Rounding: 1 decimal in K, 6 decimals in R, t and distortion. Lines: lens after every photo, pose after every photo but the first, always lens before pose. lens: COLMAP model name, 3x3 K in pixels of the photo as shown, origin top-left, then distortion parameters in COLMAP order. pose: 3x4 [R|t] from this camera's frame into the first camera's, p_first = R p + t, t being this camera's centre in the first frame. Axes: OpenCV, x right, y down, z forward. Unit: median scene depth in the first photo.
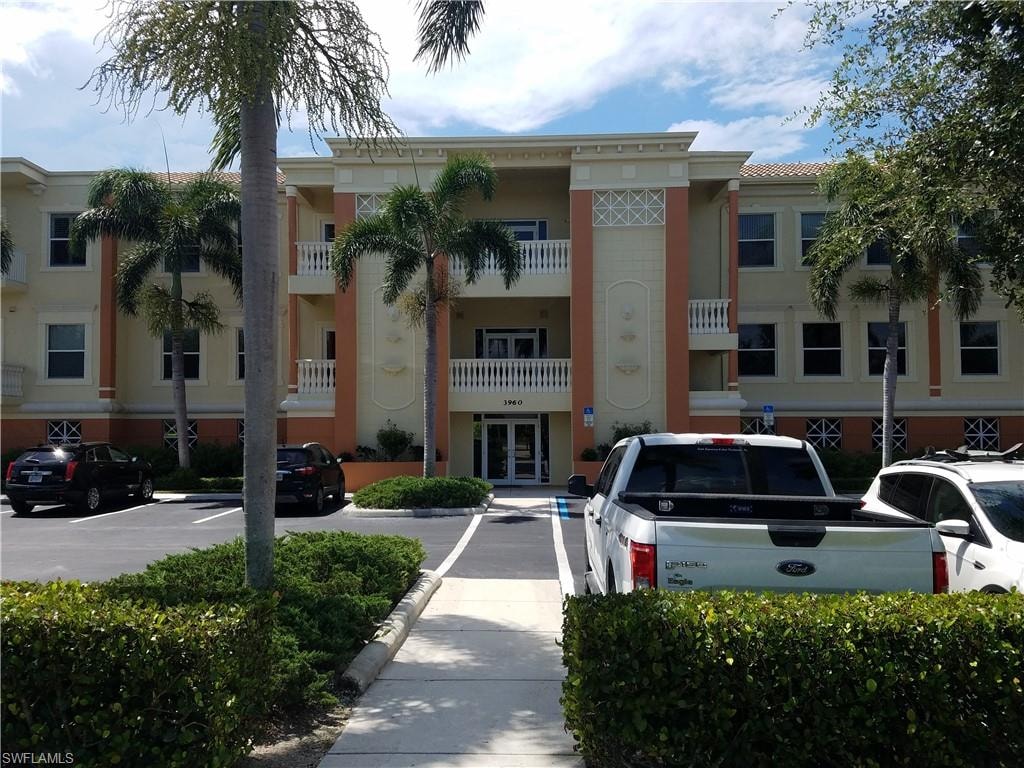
lens RADIAL K [[877.8, 0, 512.0], [0, 877.8, 384.0], [0, 0, 1]] dist [0.276446, -0.656174]
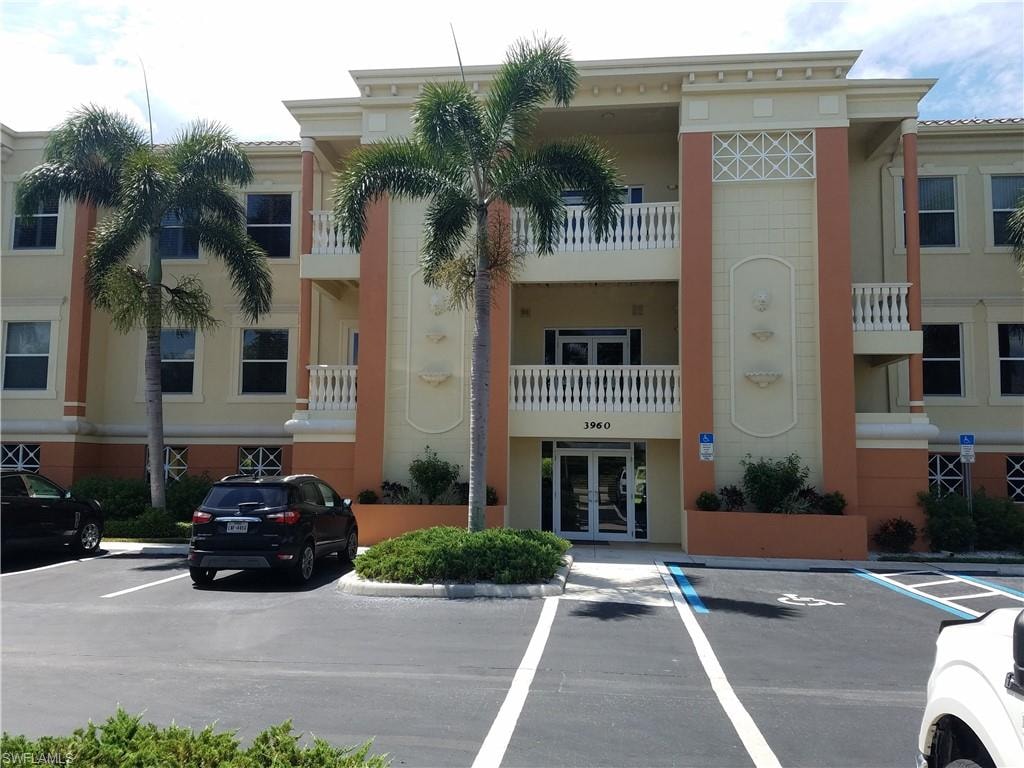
lens RADIAL K [[877.8, 0, 512.0], [0, 877.8, 384.0], [0, 0, 1]] dist [0.276446, -0.656174]
pose [[0.997205, 0.008523, -0.074224, -0.015089], [-0.012022, 0.998831, -0.046816, 0.021826], [0.073738, 0.047577, 0.996142, 0.271268]]
